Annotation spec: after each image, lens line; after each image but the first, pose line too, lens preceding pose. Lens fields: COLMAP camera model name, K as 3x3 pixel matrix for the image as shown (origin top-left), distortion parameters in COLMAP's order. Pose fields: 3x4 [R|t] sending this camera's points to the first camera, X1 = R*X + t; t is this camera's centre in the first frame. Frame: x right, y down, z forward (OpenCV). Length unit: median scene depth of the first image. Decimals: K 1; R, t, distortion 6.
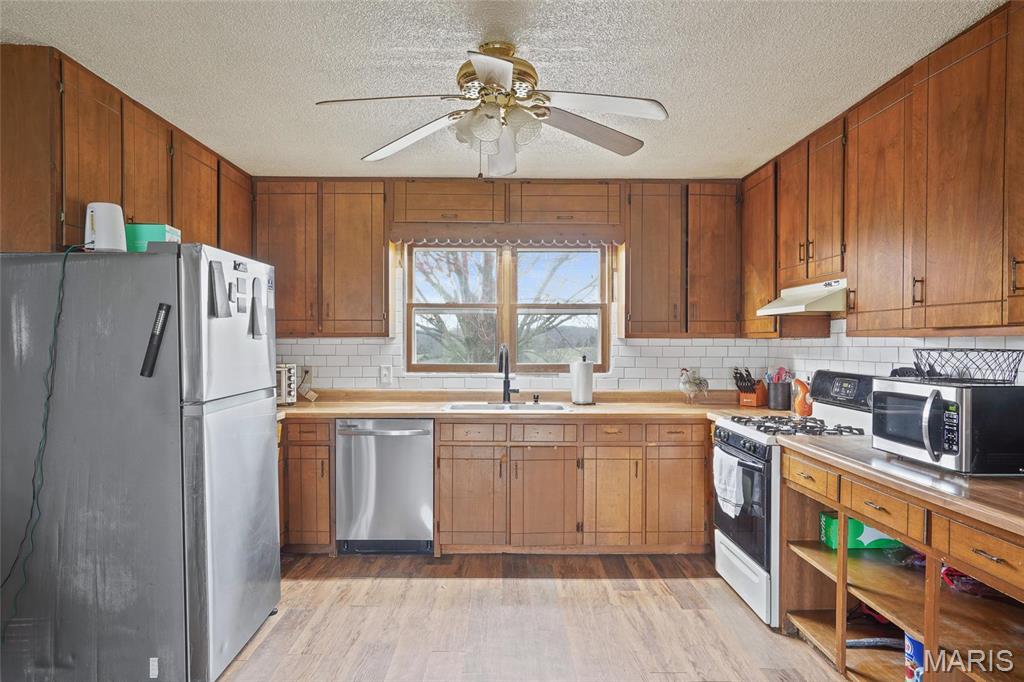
lens RADIAL K [[672.8, 0, 509.3], [0, 672.8, 344.4], [0, 0, 1]] dist [0.005865, 0.013148]
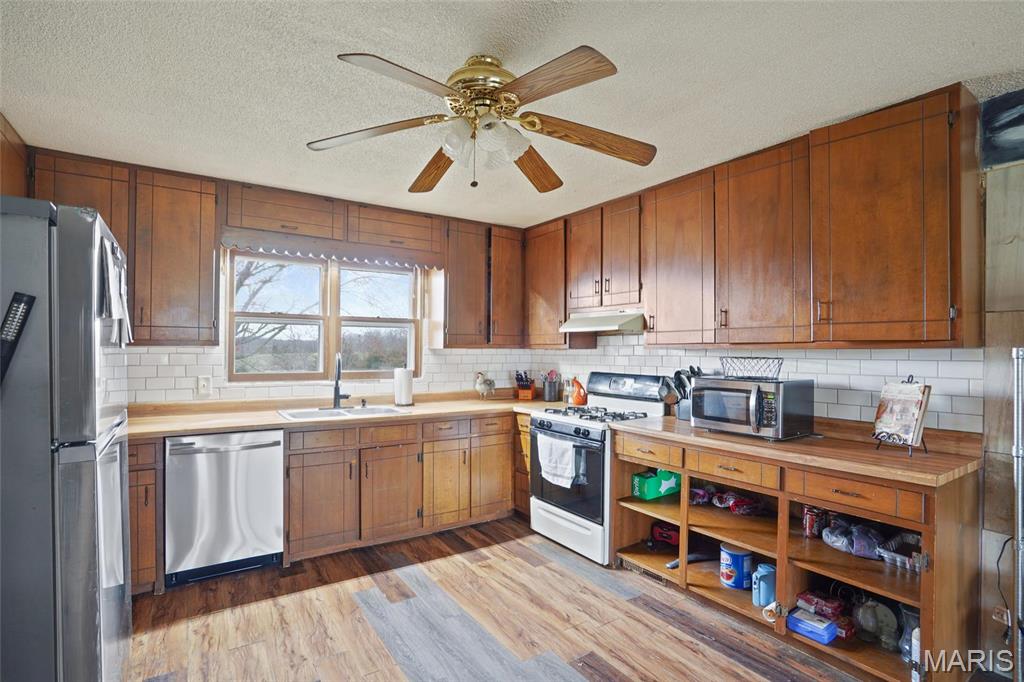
lens RADIAL K [[497.6, 0, 513.2], [0, 497.6, 346.6], [0, 0, 1]] dist [-0.026760, 0.002936]
pose [[0.837011, 0.006590, 0.547146, -0.227775], [-0.000703, 0.999940, -0.010968, -0.002712], [-0.547185, 0.008796, 0.836965, 0.207284]]
